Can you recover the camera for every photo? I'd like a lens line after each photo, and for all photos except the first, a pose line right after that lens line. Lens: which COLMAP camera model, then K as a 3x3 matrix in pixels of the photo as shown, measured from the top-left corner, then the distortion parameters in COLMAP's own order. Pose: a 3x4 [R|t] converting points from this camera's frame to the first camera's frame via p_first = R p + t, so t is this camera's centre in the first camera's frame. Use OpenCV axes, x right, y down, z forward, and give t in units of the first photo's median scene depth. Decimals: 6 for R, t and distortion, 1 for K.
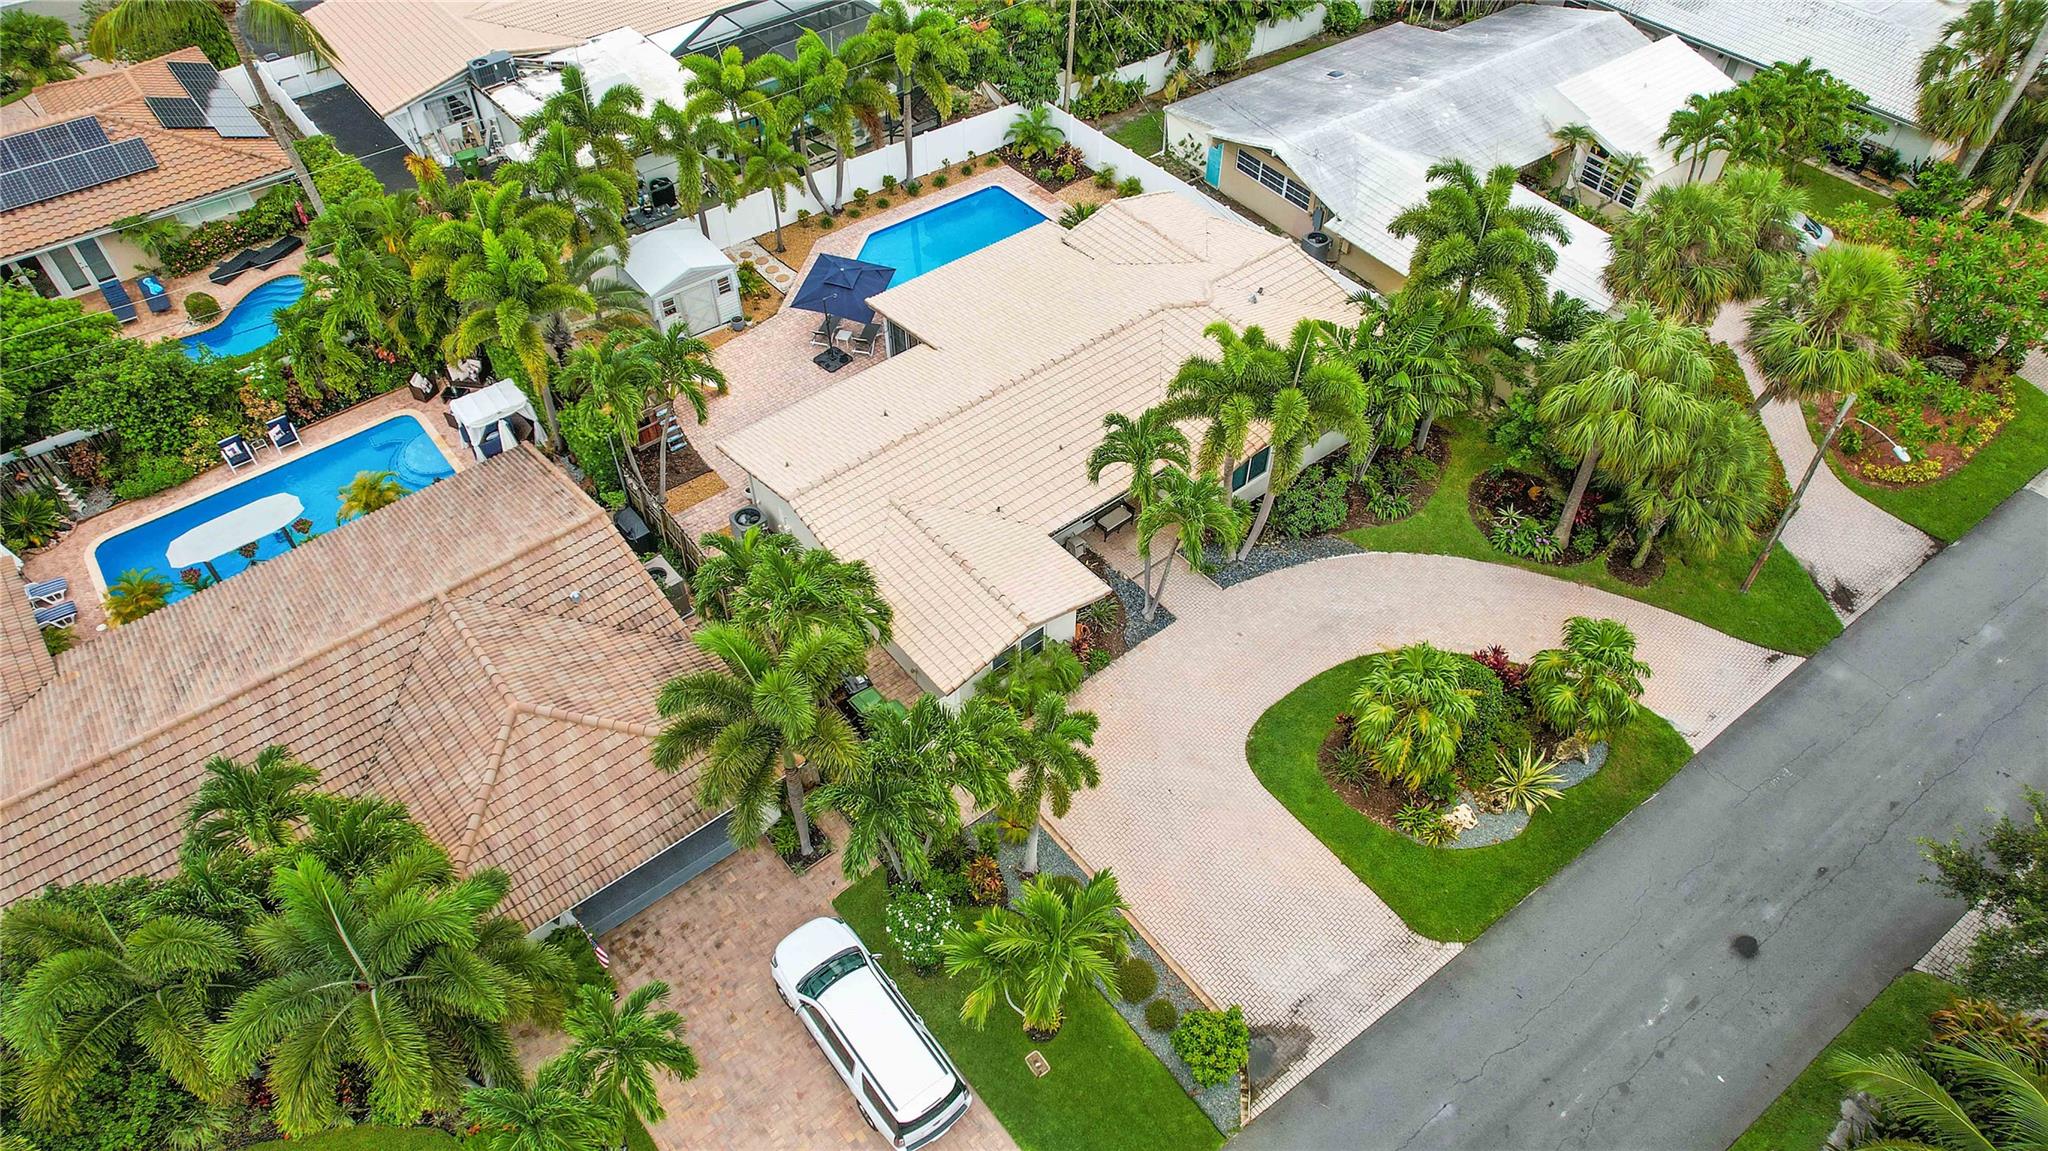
lens RADIAL K [[1313.8, 0, 1024.0], [0, 1313.8, 575.5], [0, 0, 1]] dist [-0.080023, 0.073157]
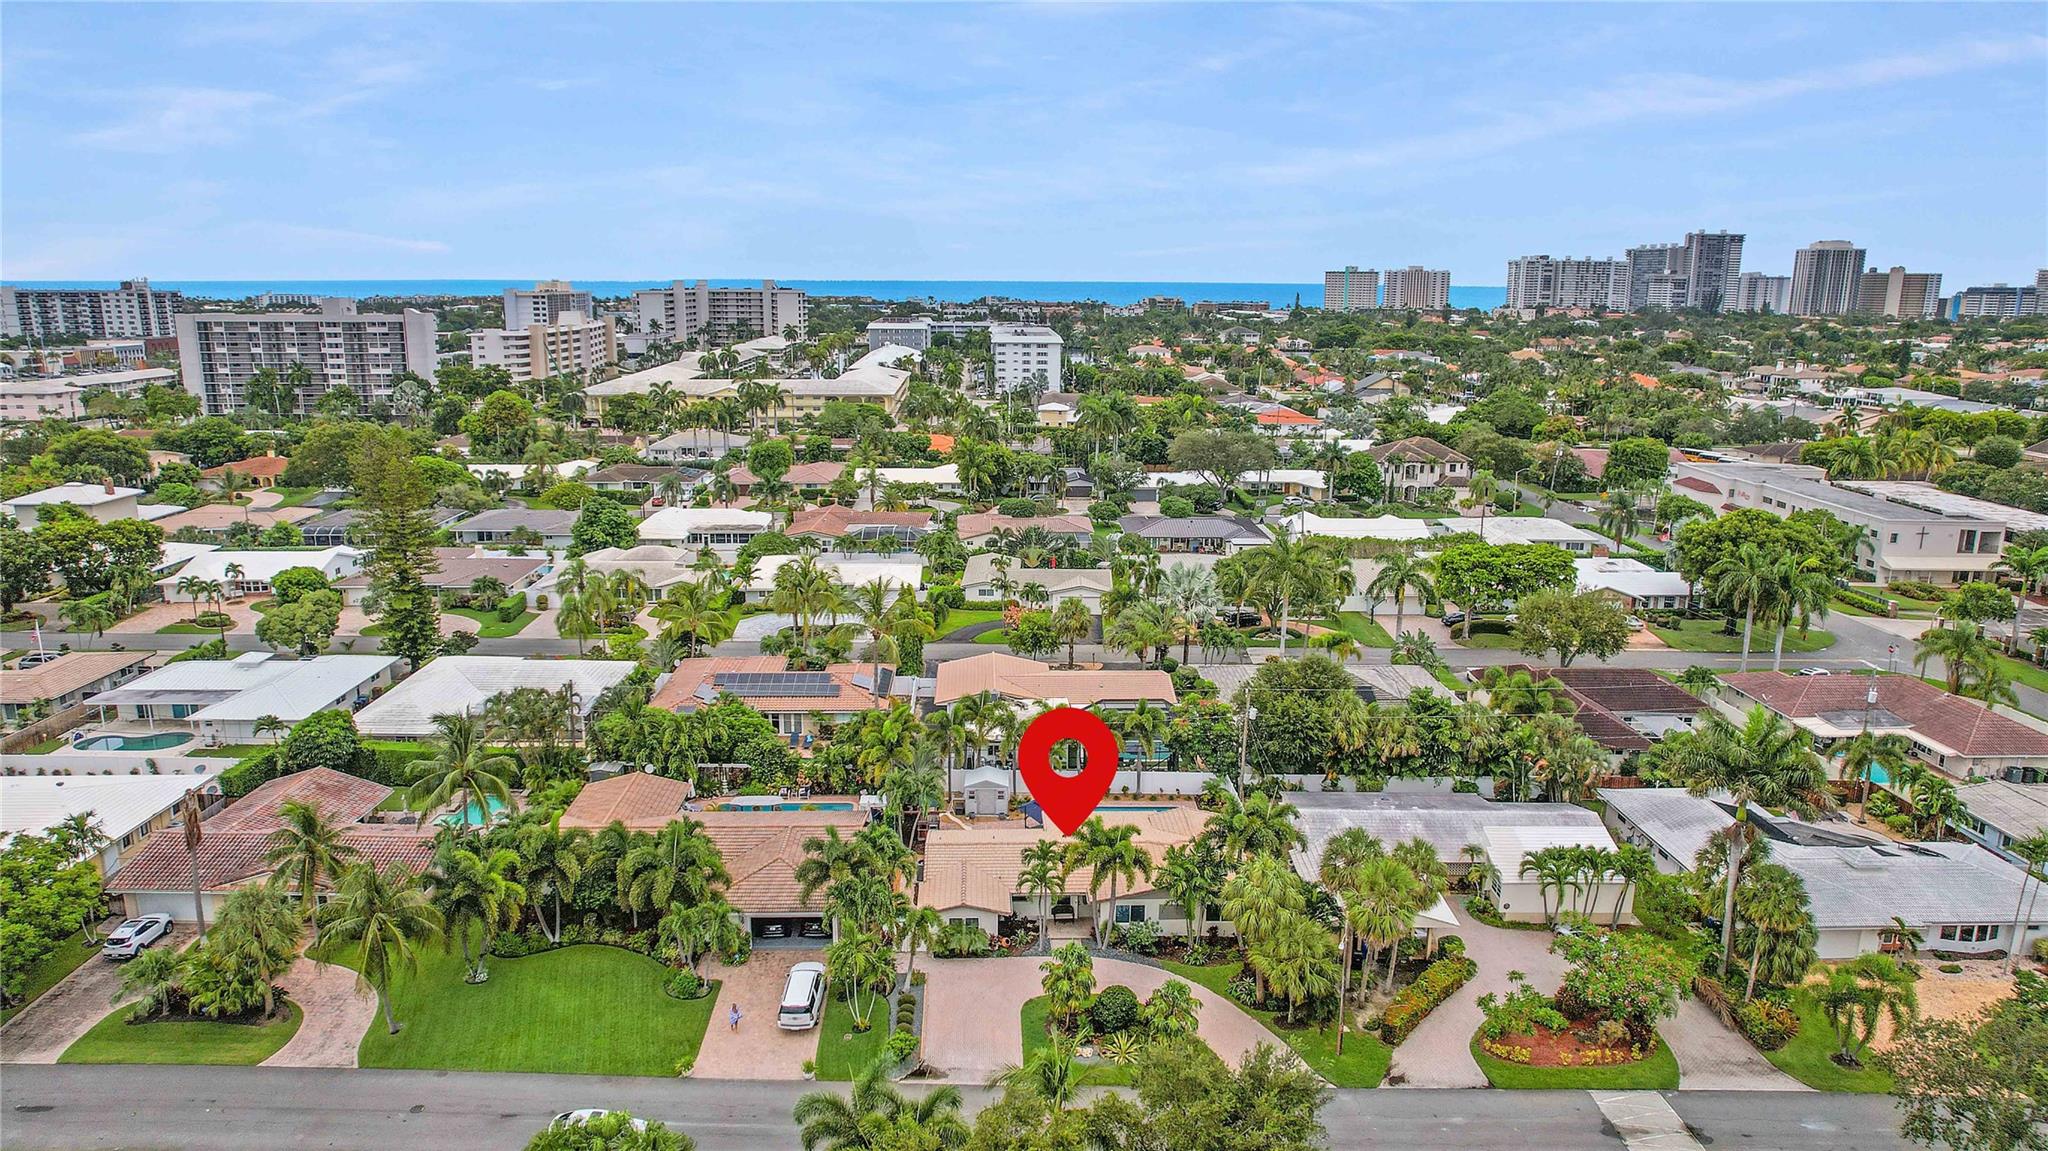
lens RADIAL K [[1313.8, 0, 1024.0], [0, 1313.8, 575.5], [0, 0, 1]] dist [-0.080023, 0.073157]
pose [[0.795868, 0.138955, -0.589309, 1.095700], [-0.446037, 0.792748, -0.415453, 0.390930], [0.409445, 0.593500, 0.692902, -0.710913]]
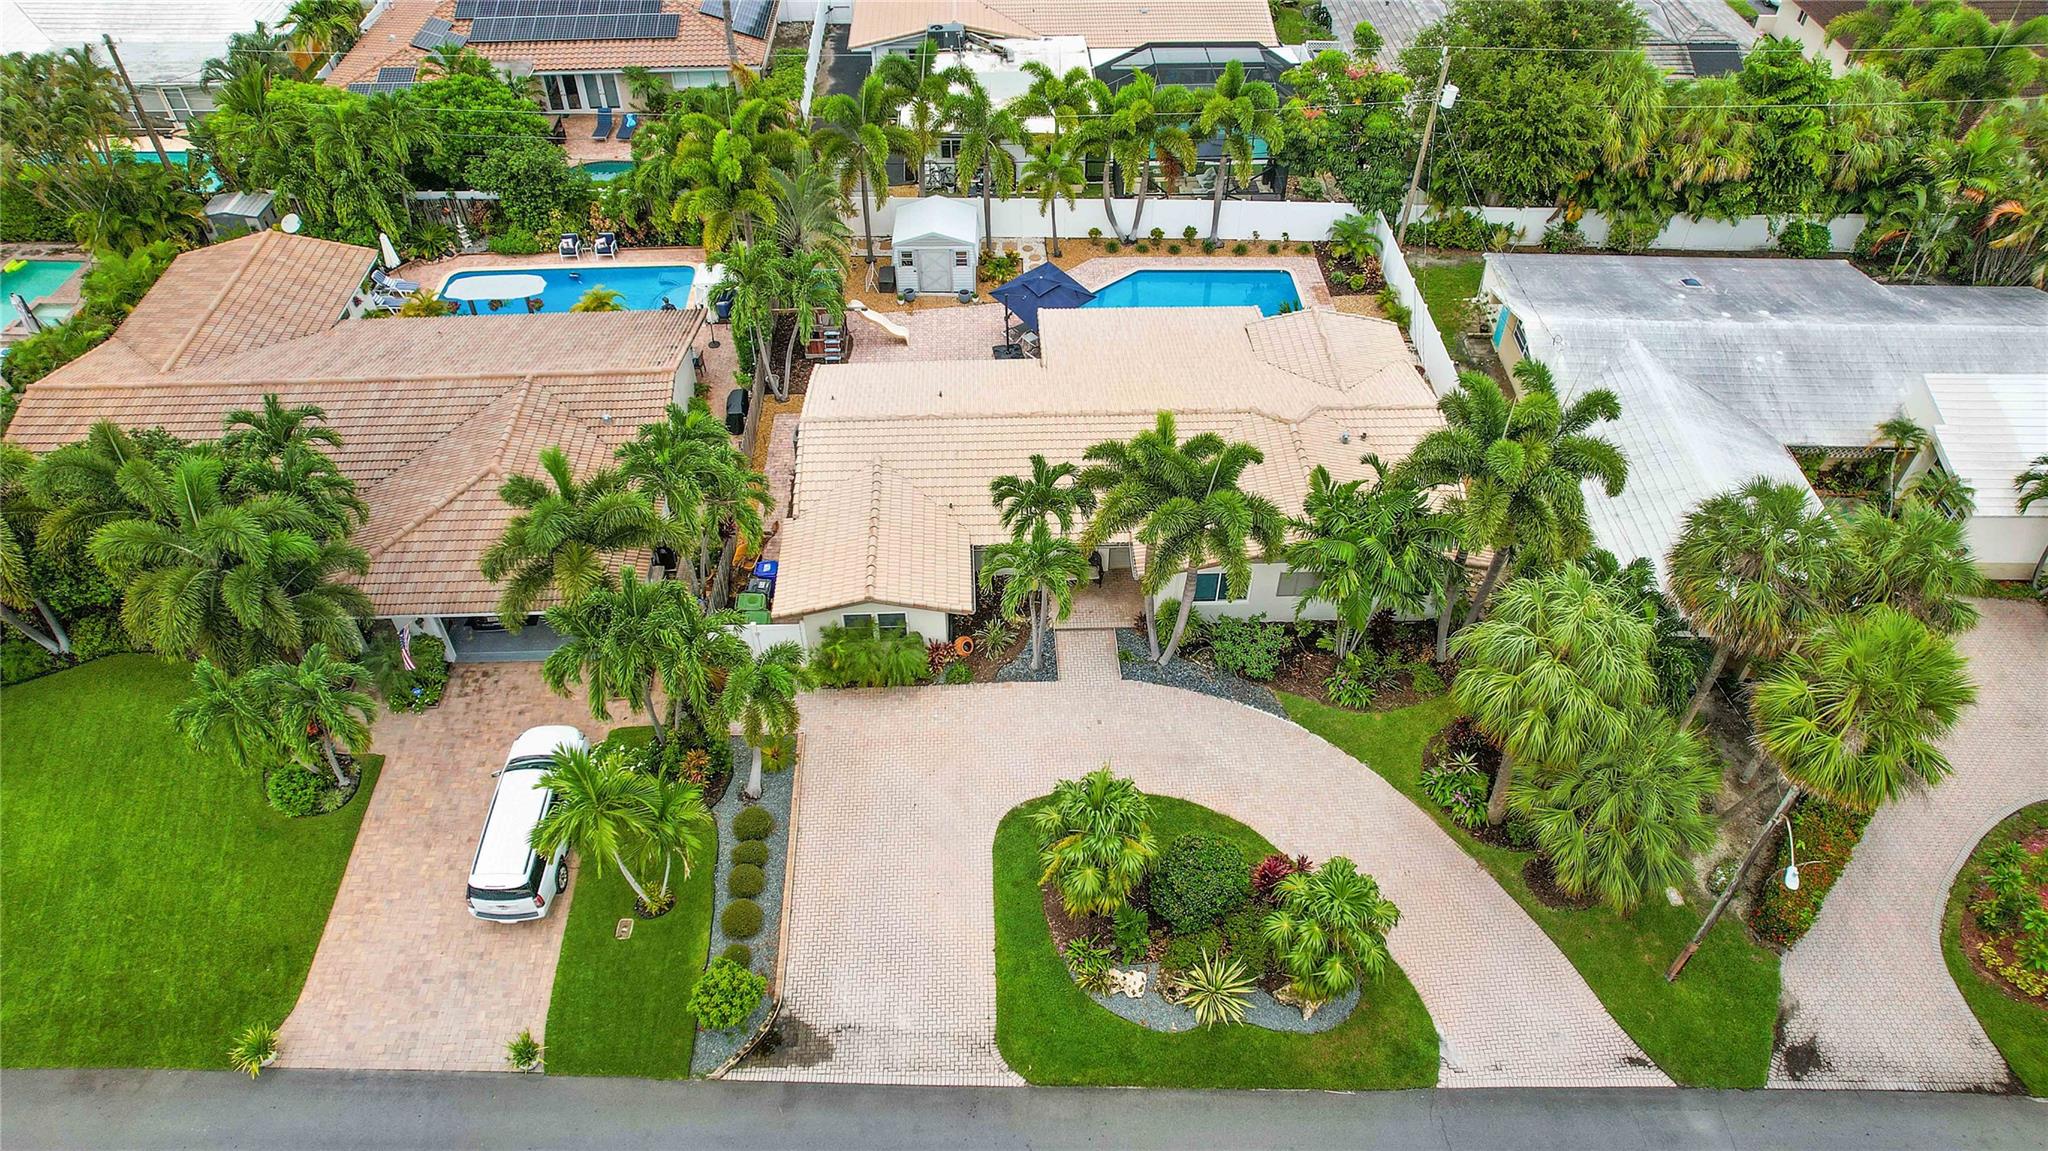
lens RADIAL K [[1313.8, 0, 1024.0], [0, 1313.8, 575.5], [0, 0, 1]] dist [-0.080023, 0.073157]
pose [[0.798463, 0.421213, -0.430158, 0.451385], [-0.441471, 0.895440, 0.057356, -0.077268], [0.409340, 0.144106, 0.900930, 0.069385]]
